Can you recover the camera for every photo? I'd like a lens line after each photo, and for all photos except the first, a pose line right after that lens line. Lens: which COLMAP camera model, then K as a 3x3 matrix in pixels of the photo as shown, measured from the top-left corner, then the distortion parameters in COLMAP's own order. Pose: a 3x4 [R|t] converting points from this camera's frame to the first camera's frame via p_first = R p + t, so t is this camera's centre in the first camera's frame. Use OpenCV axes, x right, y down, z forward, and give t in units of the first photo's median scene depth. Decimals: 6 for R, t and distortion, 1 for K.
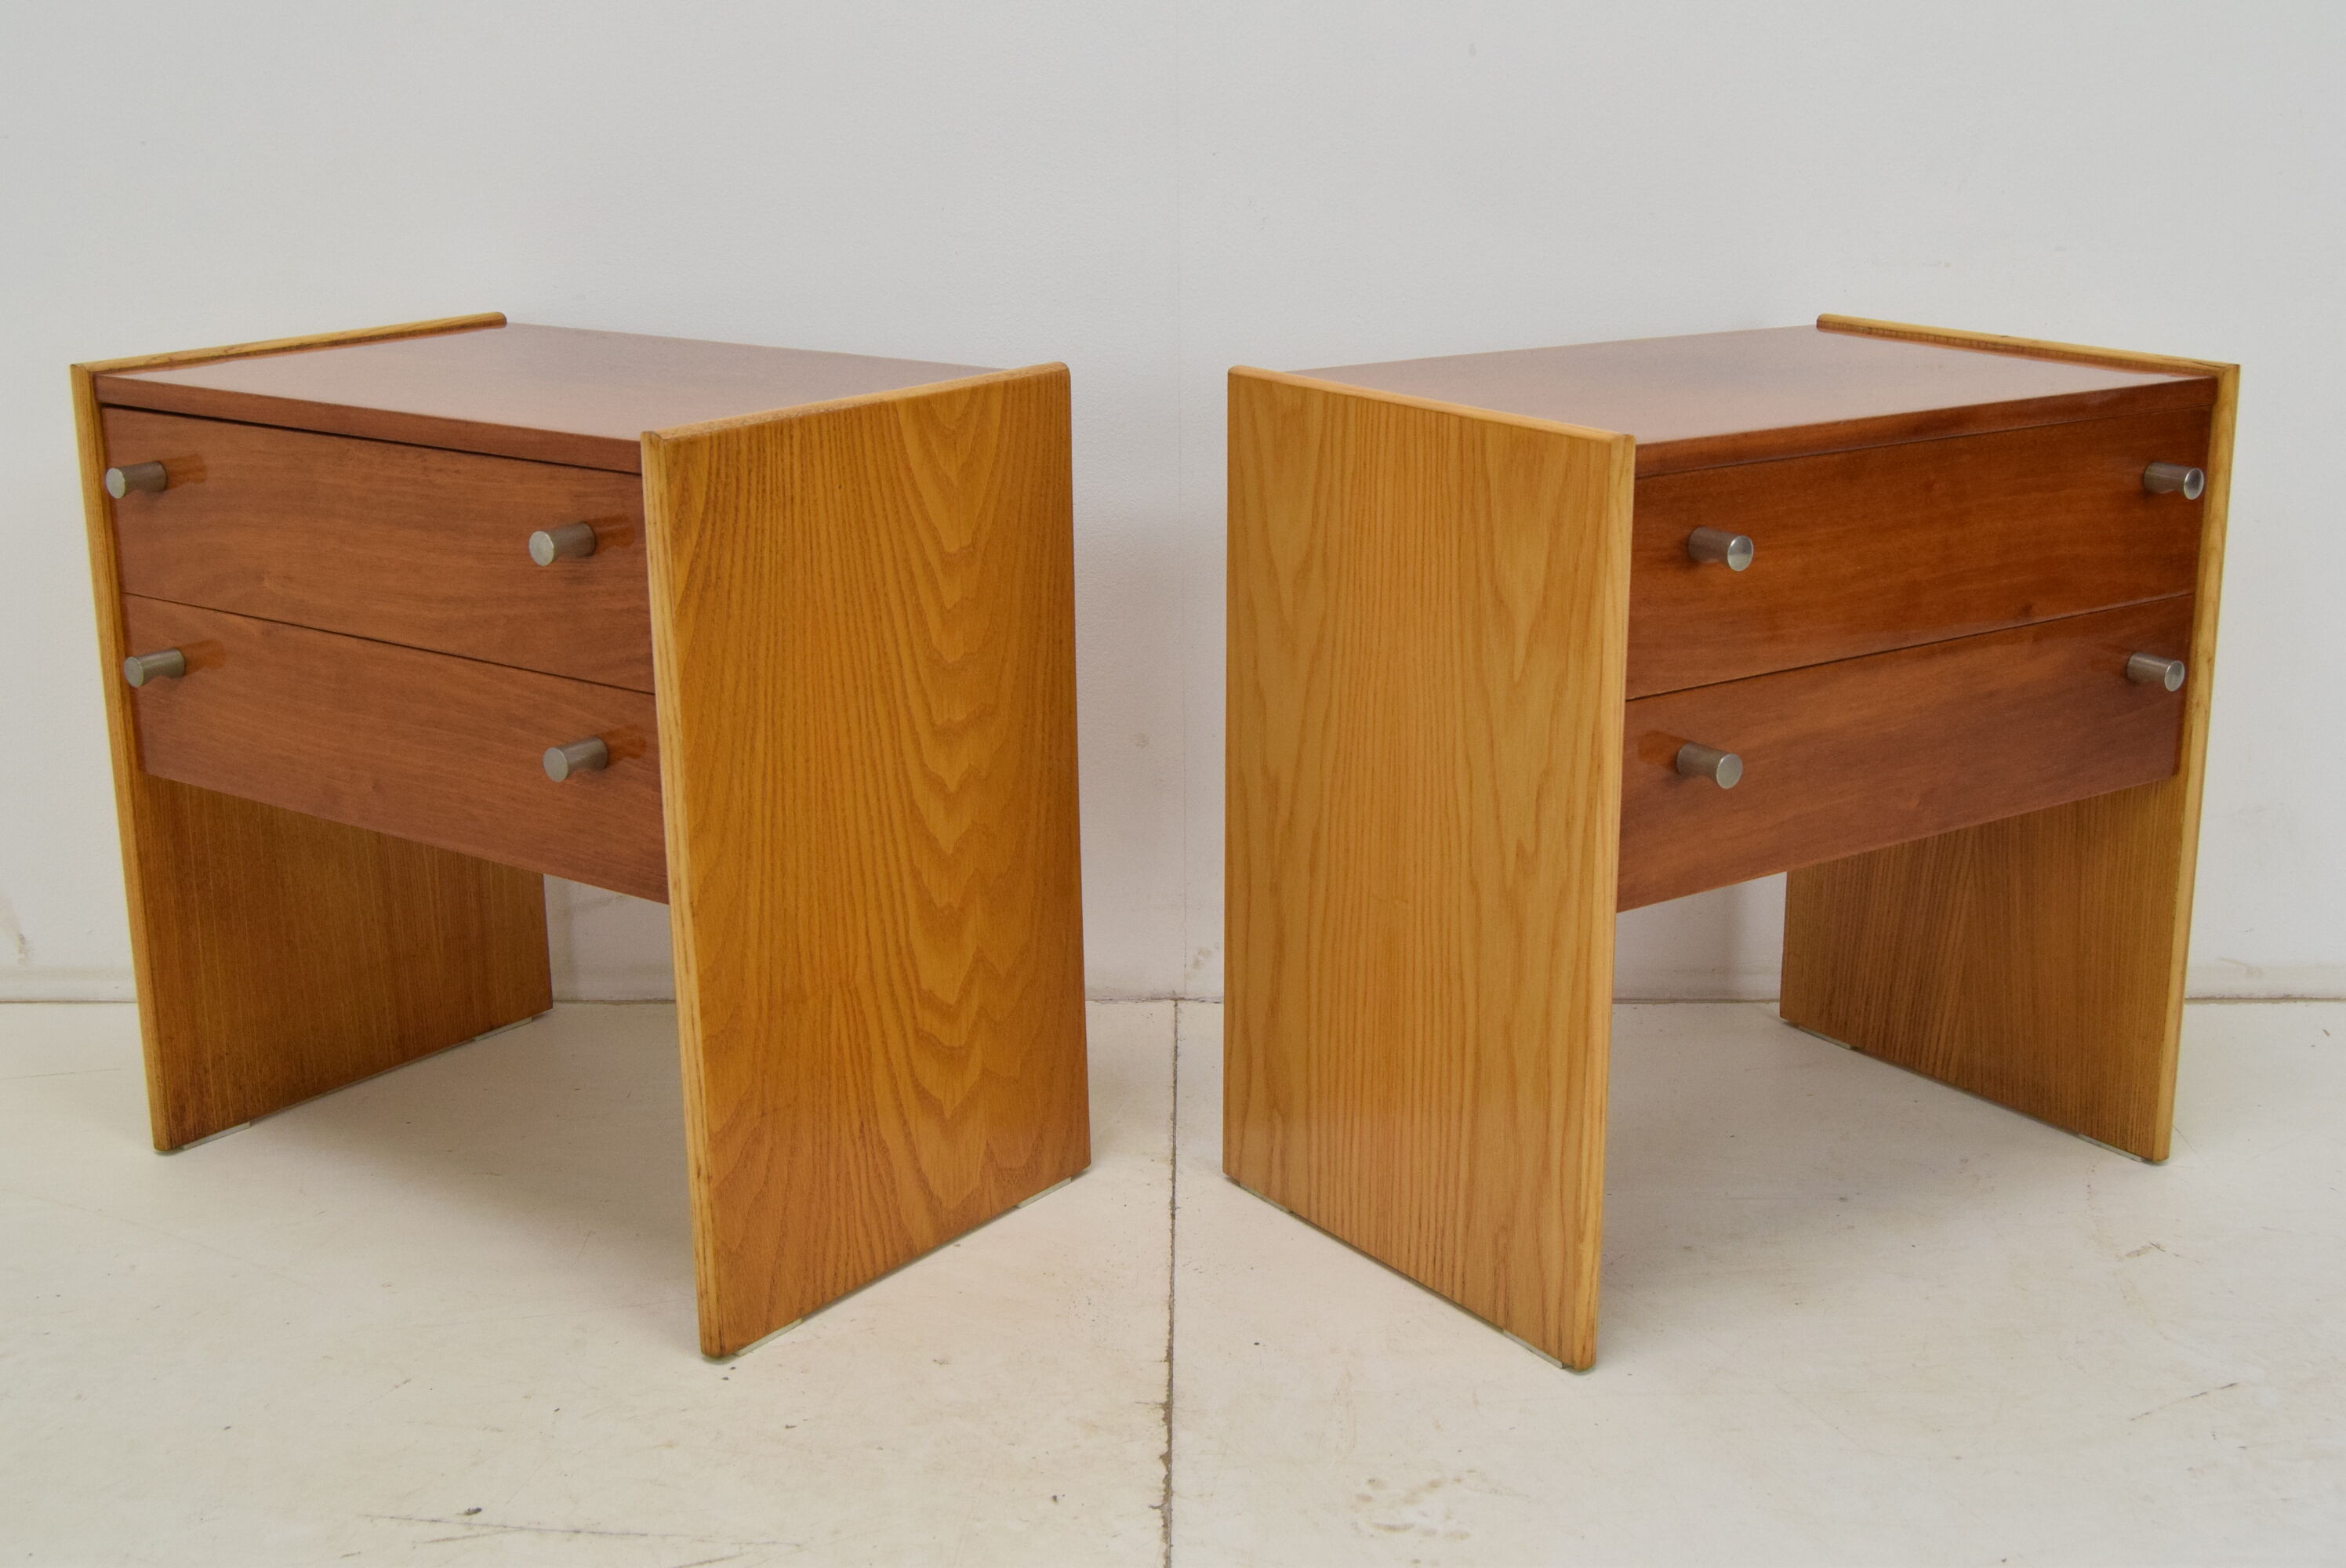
lens RADIAL K [[2916.2, 0, 1165.8], [0, 2916.2, 819.3], [0, 0, 1]] dist [-0.051162, 0.000000]
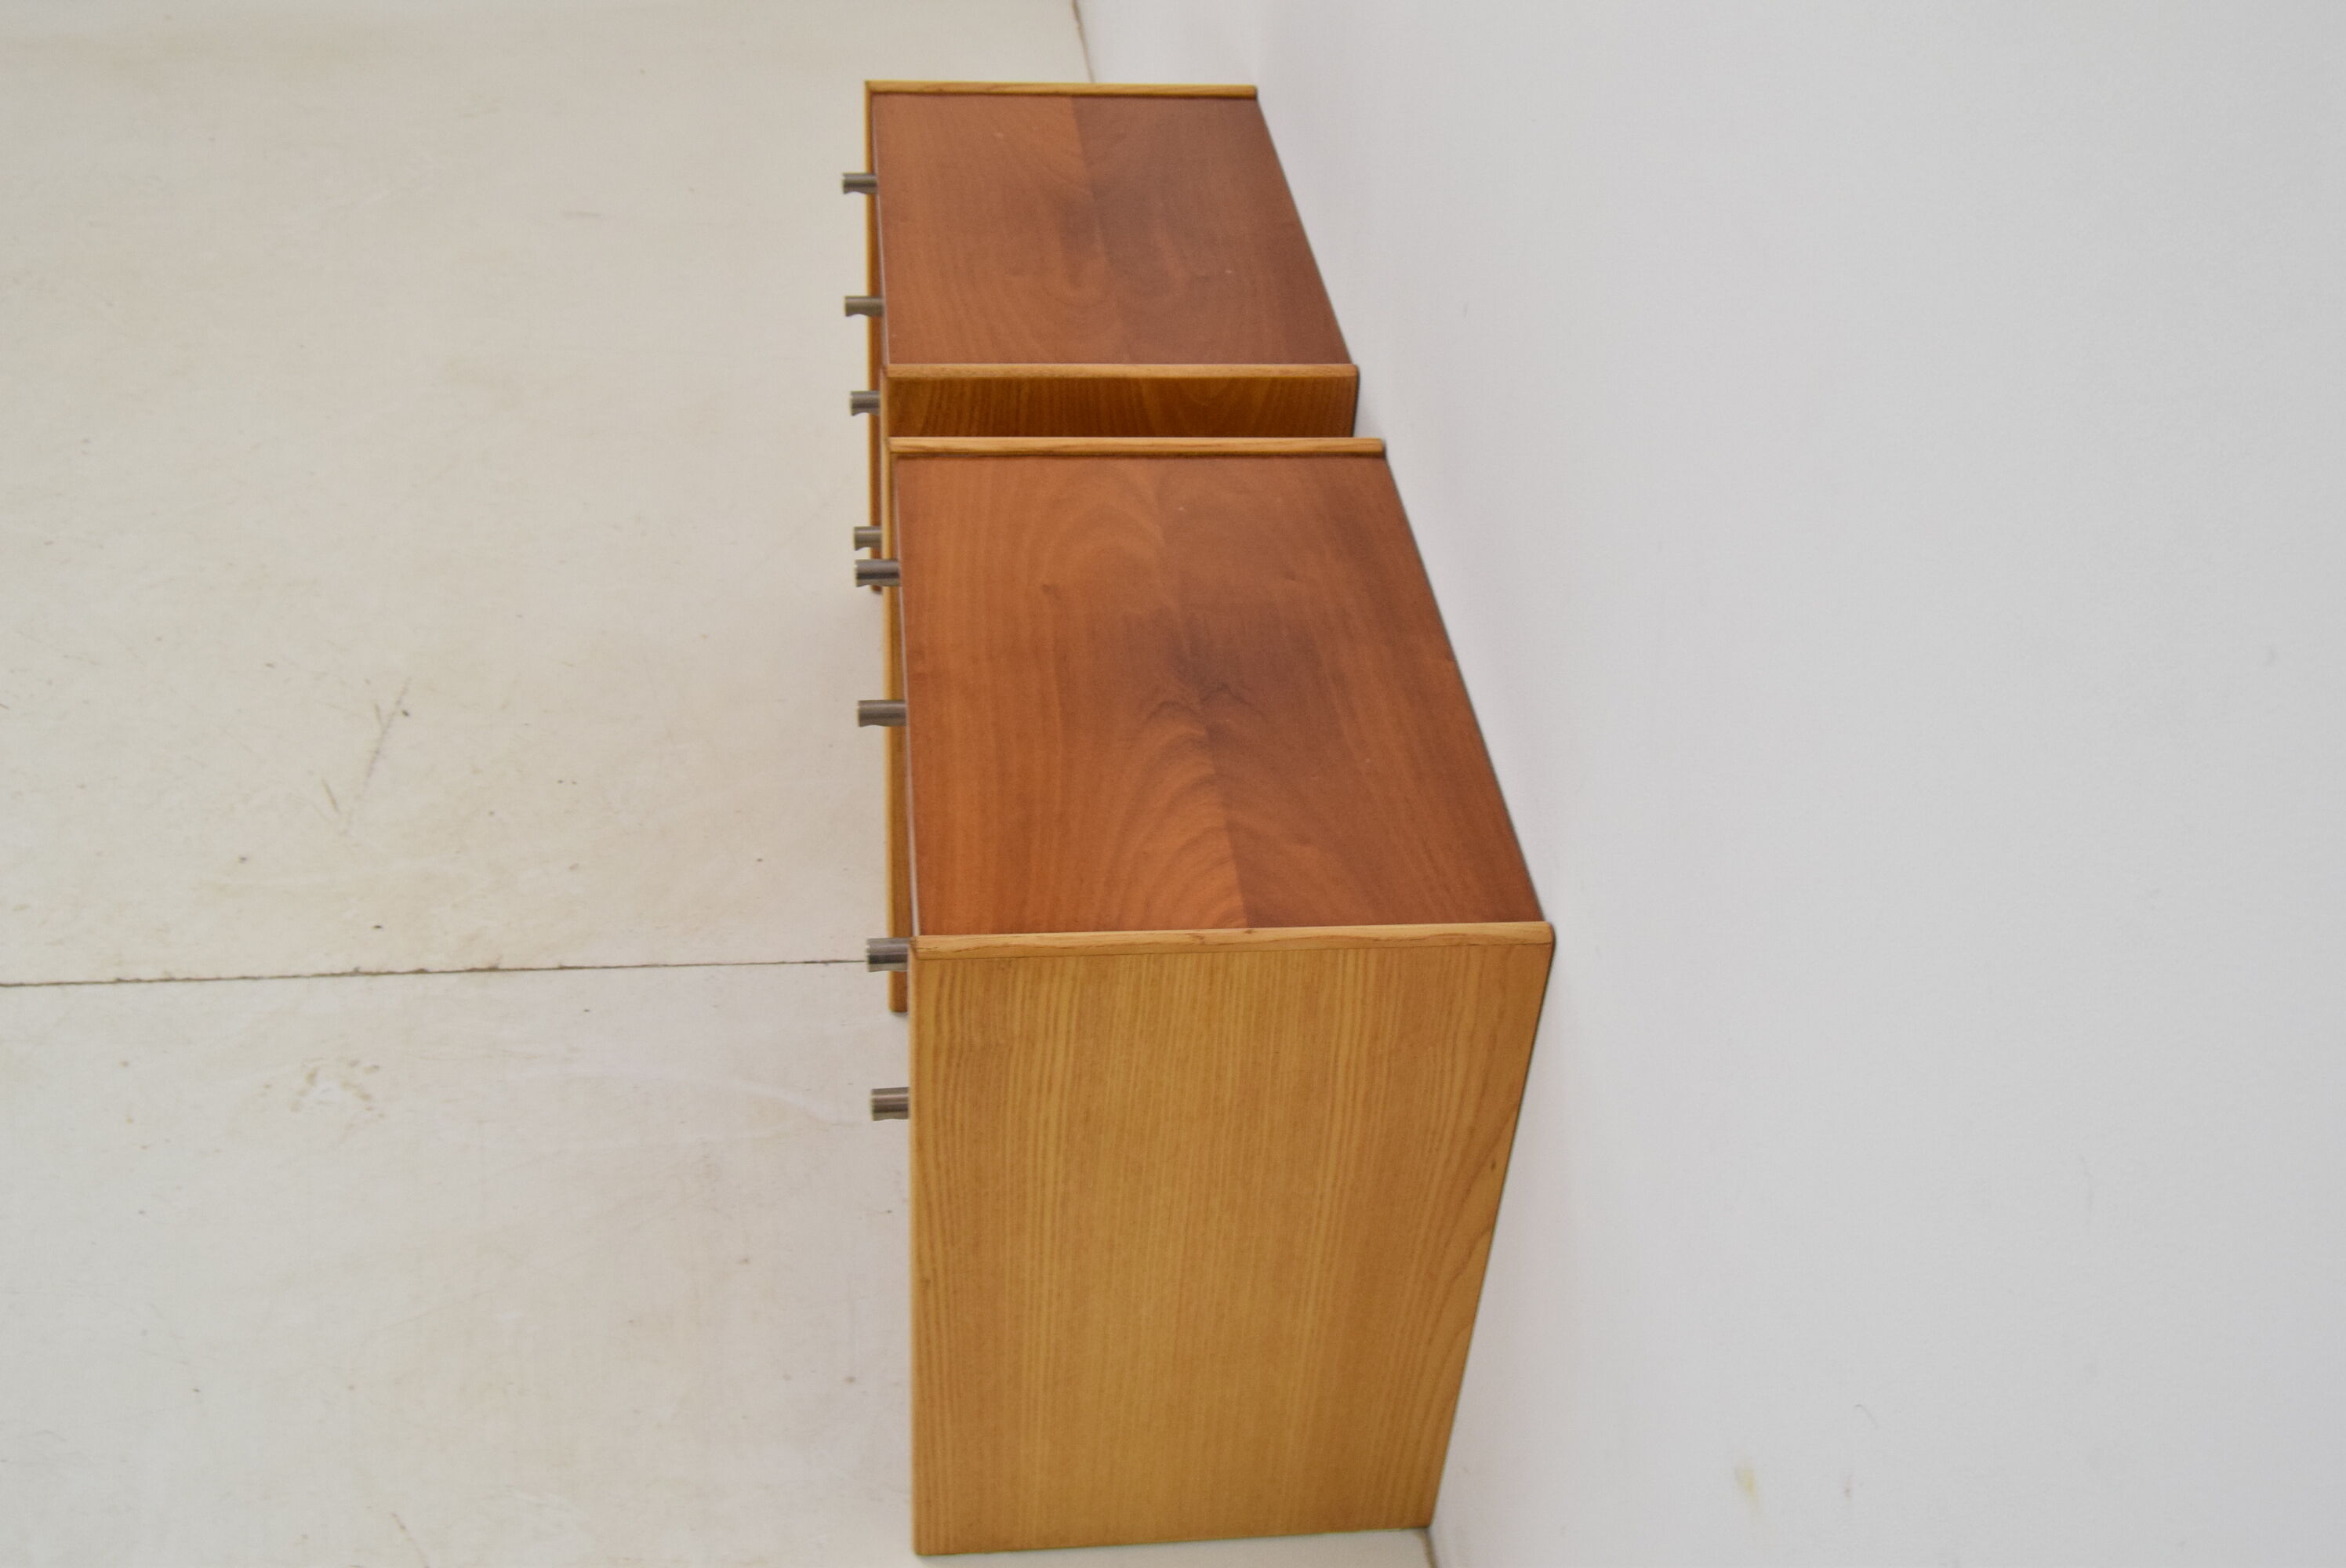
lens RADIAL K [[2520.5, 0, 1182.5], [0, 2520.5, 771.3], [0, 0, 1]] dist [-0.055839, 0.000000]
pose [[0.686155, 0.482391, -0.544510, 0.589930], [-0.265031, 0.862838, 0.430429, -0.464938], [0.677459, -0.151029, 0.719889, 0.192925]]
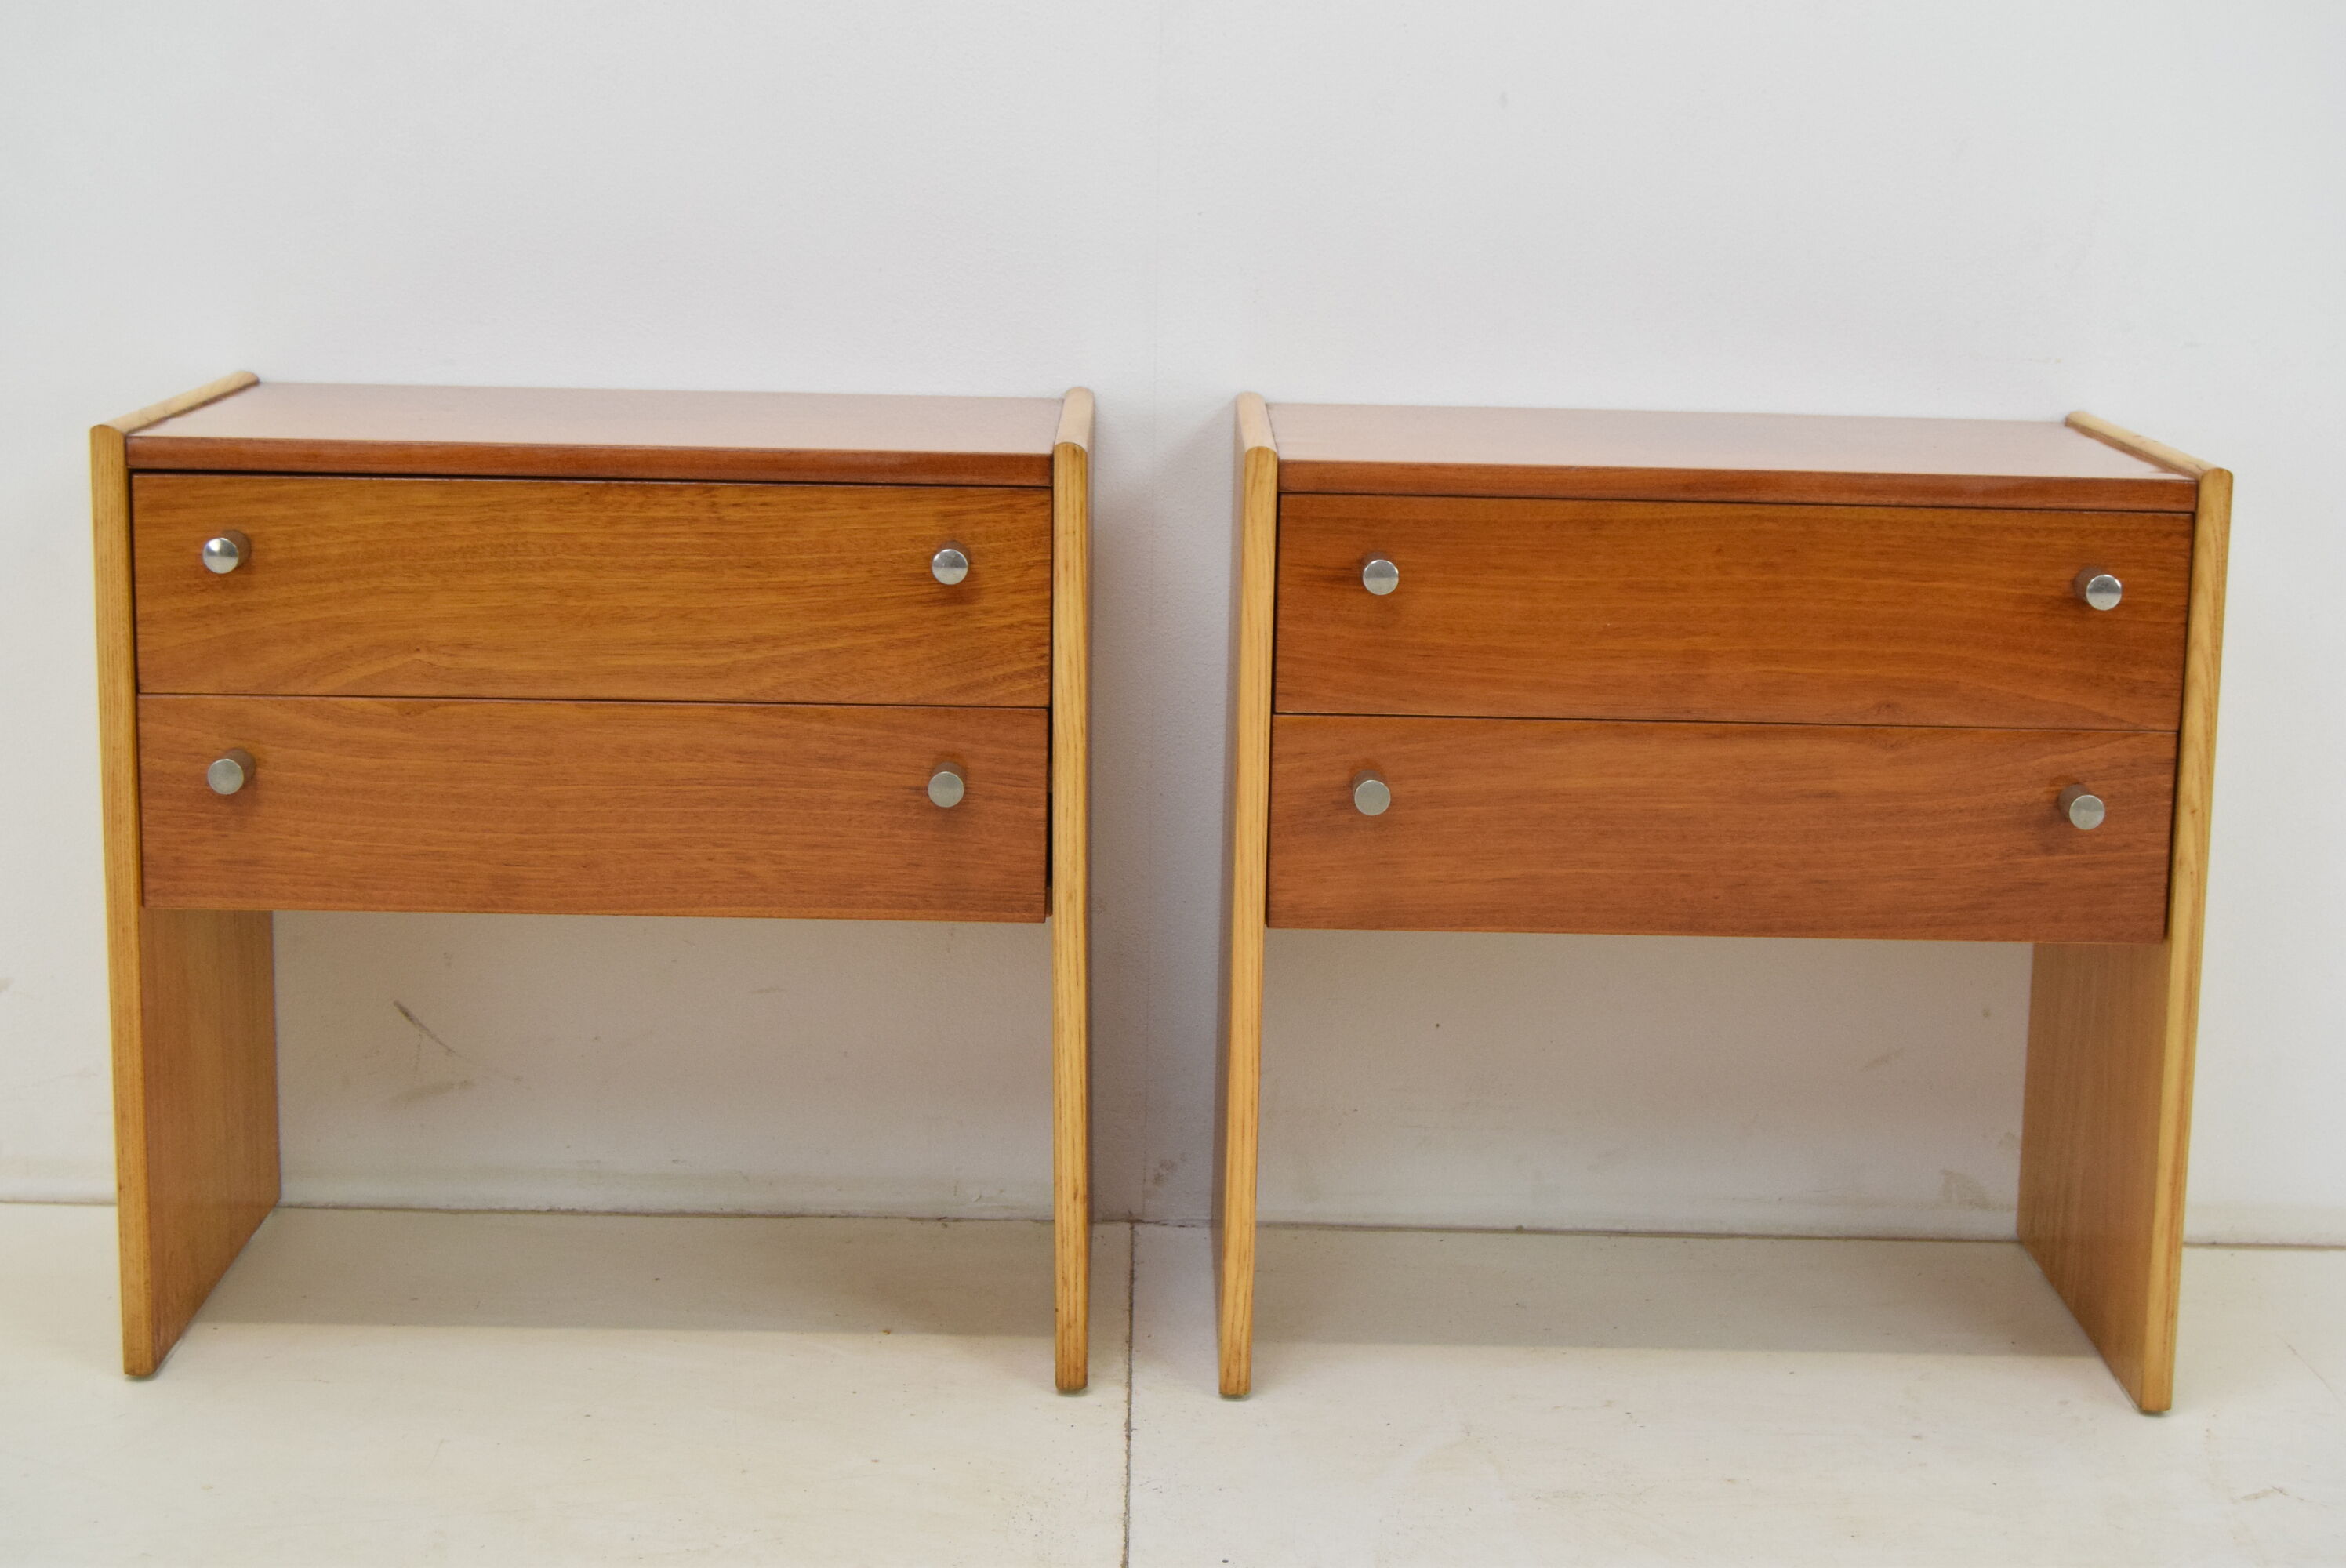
lens RADIAL K [[4037.7, 0, 1169.9], [0, 4037.7, 835.7], [0, 0, 1]] dist [-0.018592, 0.000000]
pose [[0.798356, -0.096435, 0.594414, -0.903562], [0.144924, 0.988851, -0.034222, 0.050868], [-0.584486, 0.113466, 0.803431, -0.126498]]
